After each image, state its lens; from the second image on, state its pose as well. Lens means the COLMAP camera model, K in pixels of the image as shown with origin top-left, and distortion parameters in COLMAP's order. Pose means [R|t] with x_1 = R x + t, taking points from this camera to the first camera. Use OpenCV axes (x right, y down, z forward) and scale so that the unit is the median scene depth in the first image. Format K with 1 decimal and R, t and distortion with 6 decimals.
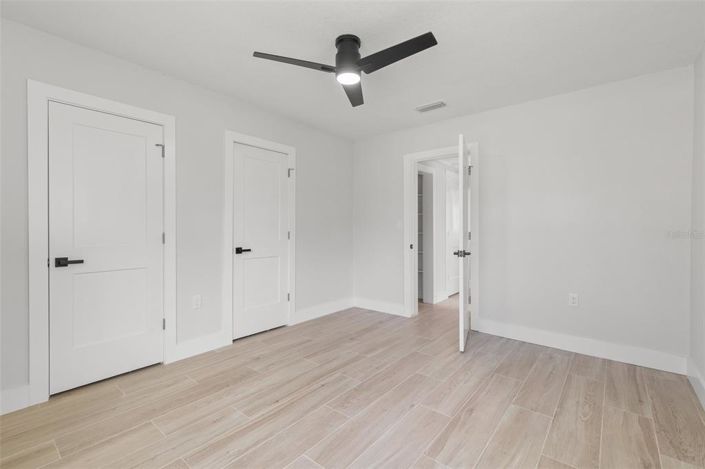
lens RADIAL K [[315.7, 0, 353.1], [0, 315.7, 229.0], [0, 0, 1]] dist [0.001571, 0.000200]
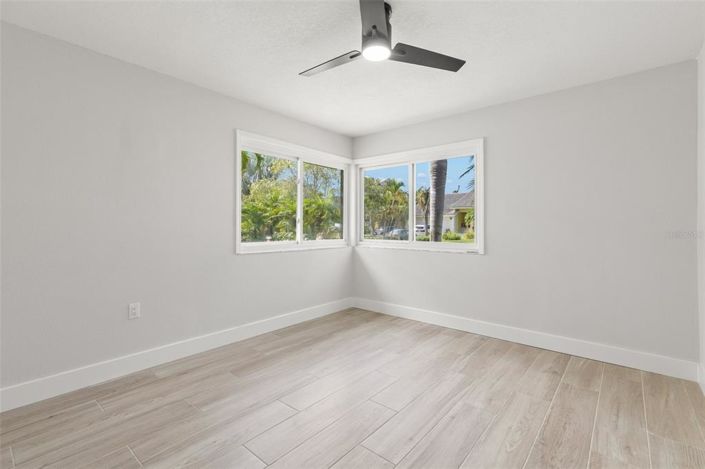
lens RADIAL K [[315.7, 0, 353.1], [0, 315.7, 229.0], [0, 0, 1]] dist [0.001571, 0.000200]
pose [[-0.999956, -0.003147, 0.008885, 0.040363], [-0.003088, 0.999973, 0.006643, -0.003515], [-0.008905, 0.006615, -0.999938, 2.017812]]
